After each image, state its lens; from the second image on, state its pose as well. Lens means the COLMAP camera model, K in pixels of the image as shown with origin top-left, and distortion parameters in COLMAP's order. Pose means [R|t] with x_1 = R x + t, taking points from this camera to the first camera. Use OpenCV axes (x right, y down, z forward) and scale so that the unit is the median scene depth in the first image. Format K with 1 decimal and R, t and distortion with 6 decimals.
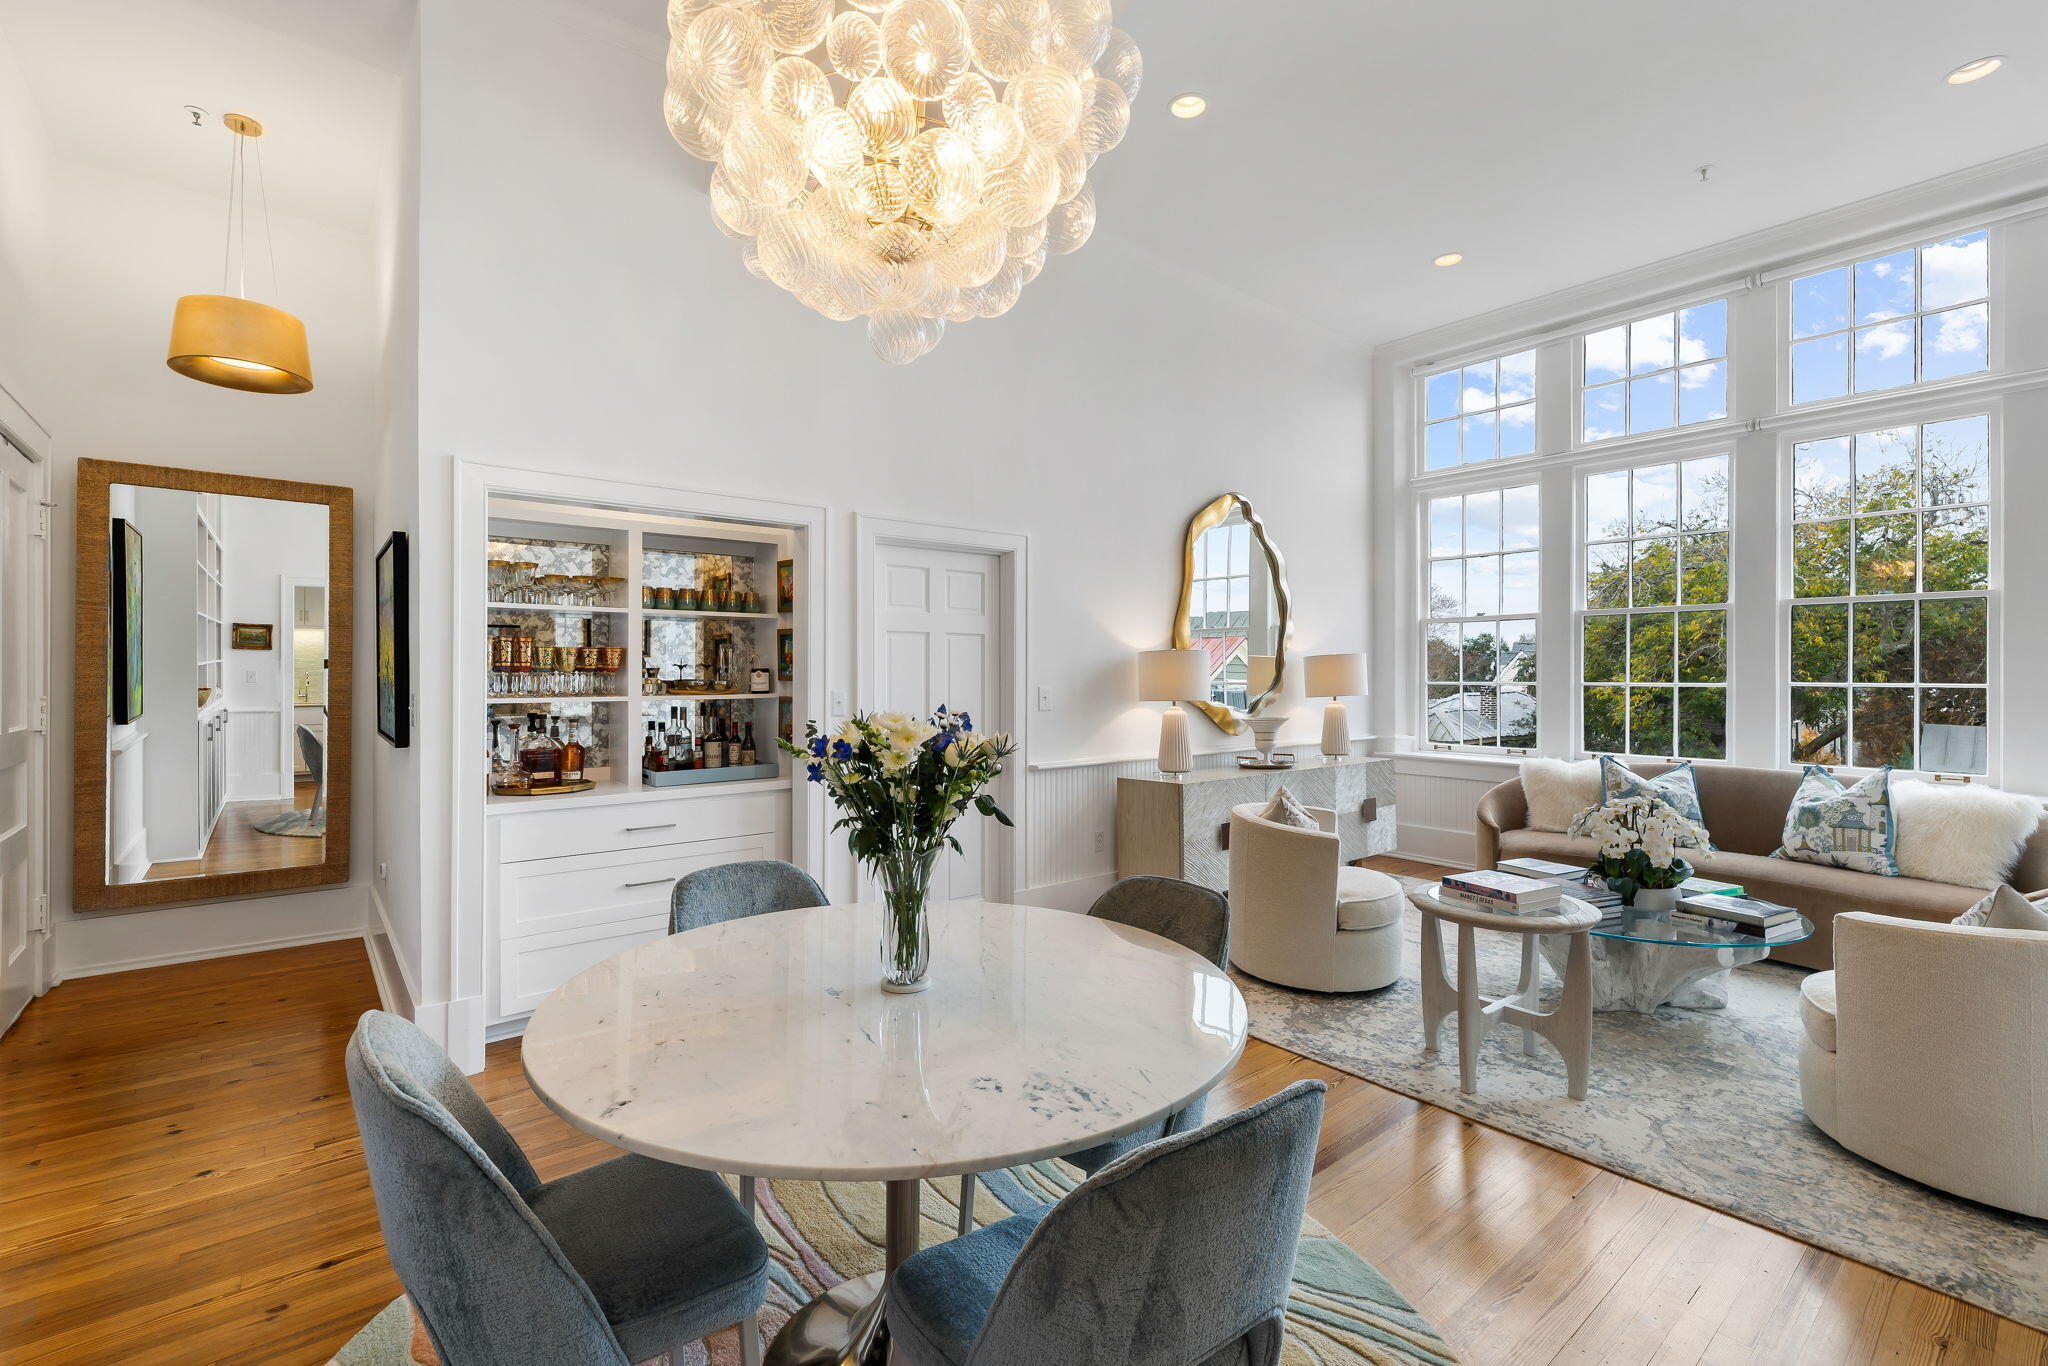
lens RADIAL K [[890.7, 0, 1024.0], [0, 890.7, 683.0], [0, 0, 1]] dist [0.000283, 0.000088]
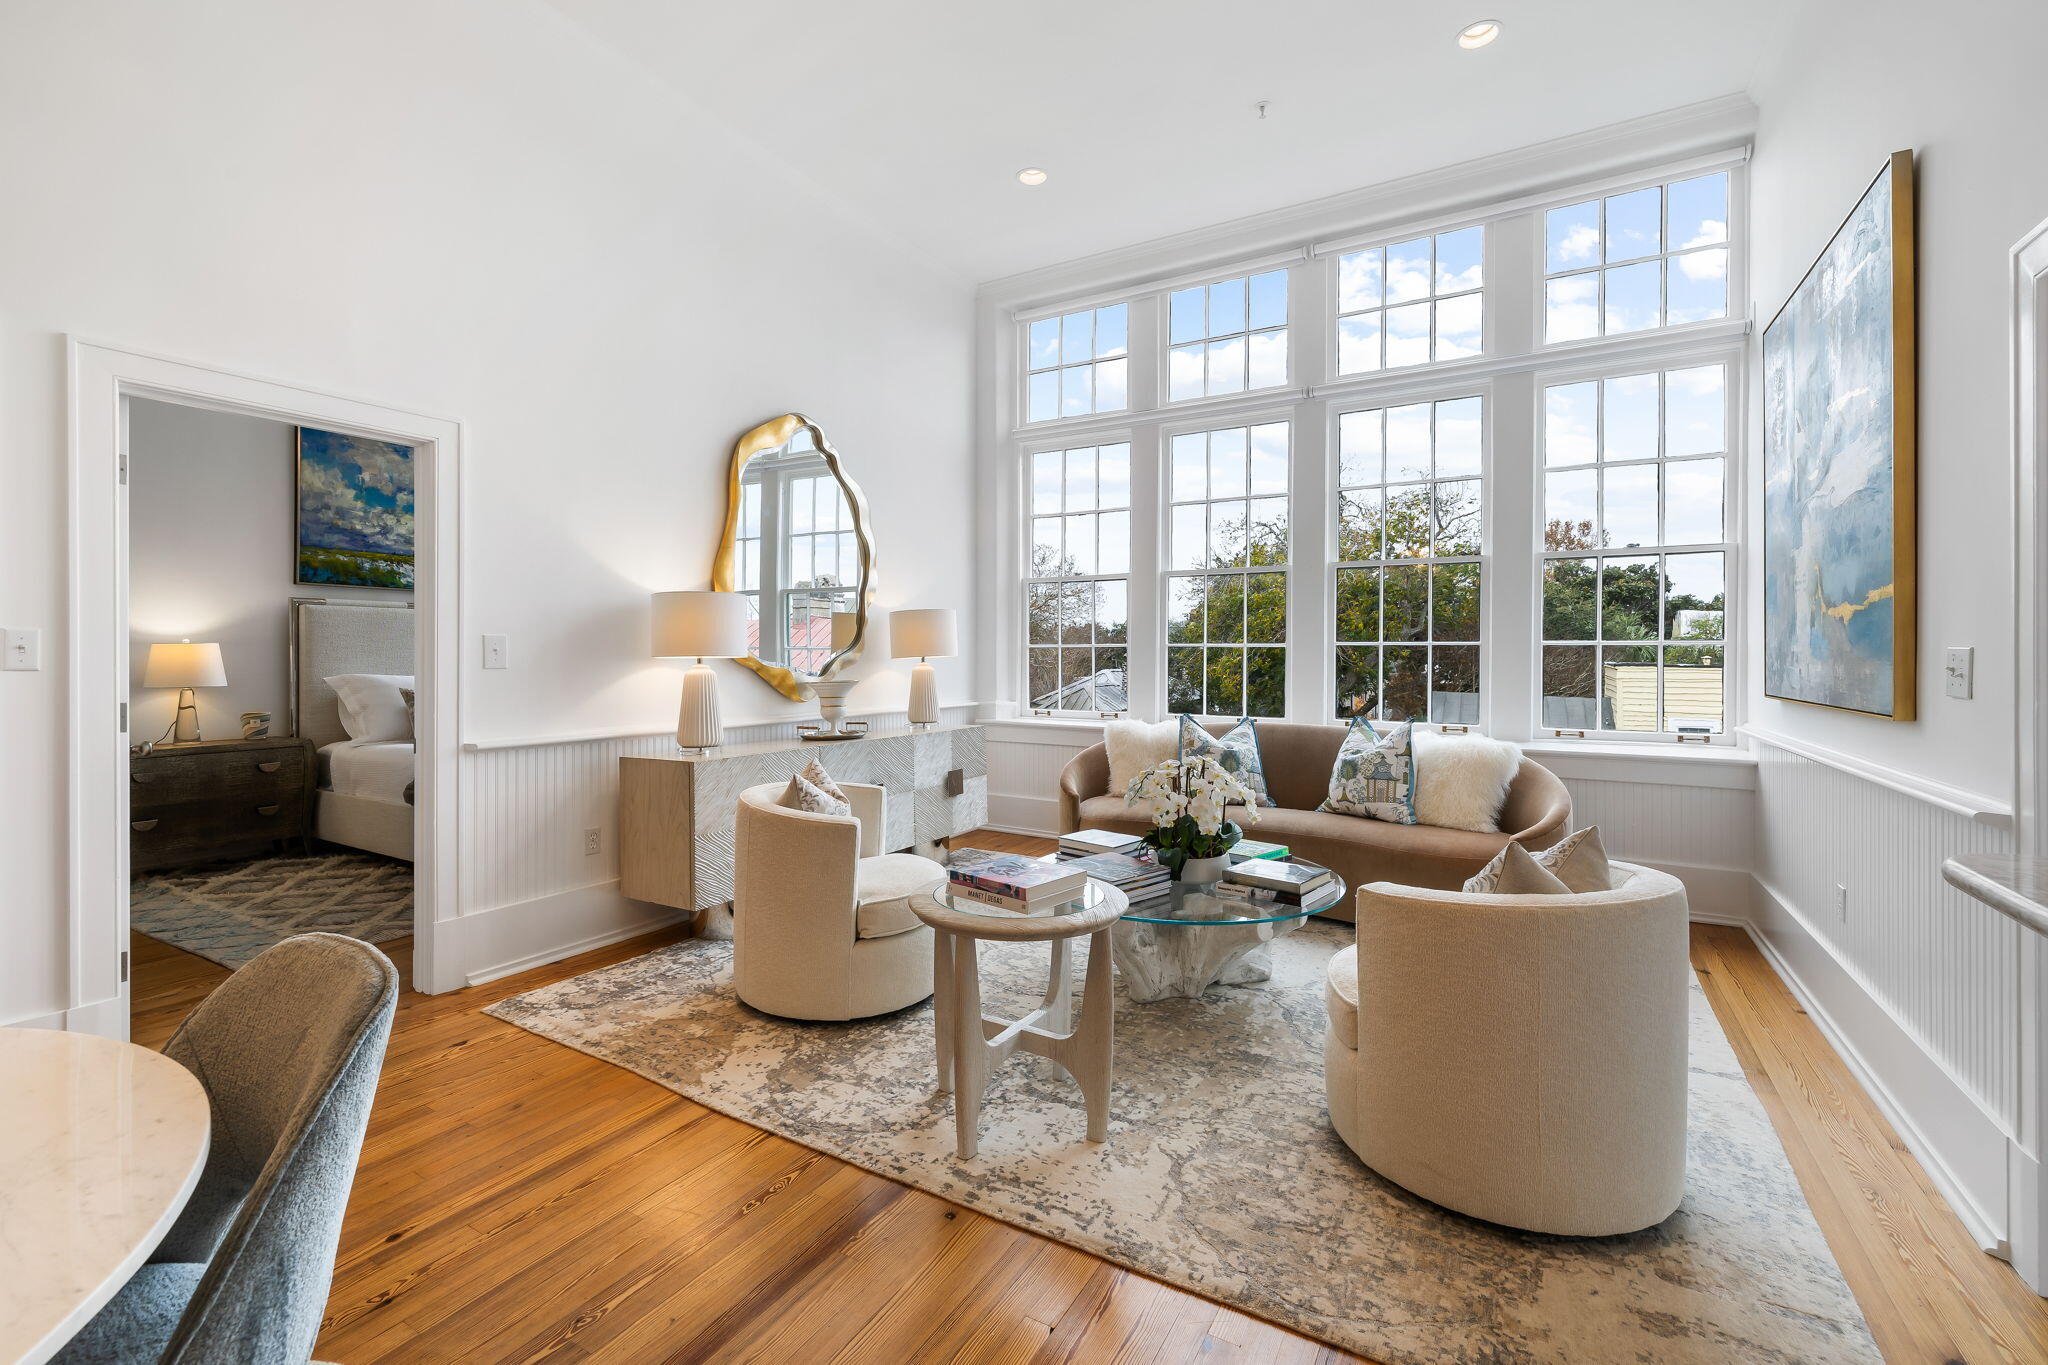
lens RADIAL K [[892.0, 0, 1007.8], [0, 892.0, 672.1], [0, 0, 1]] dist [-0.001949, 0.000053]
pose [[0.940383, -0.004728, 0.340085, 0.214801], [0.000175, 0.999910, 0.013416, 0.030842], [-0.340117, -0.012557, 0.940299, 0.220947]]
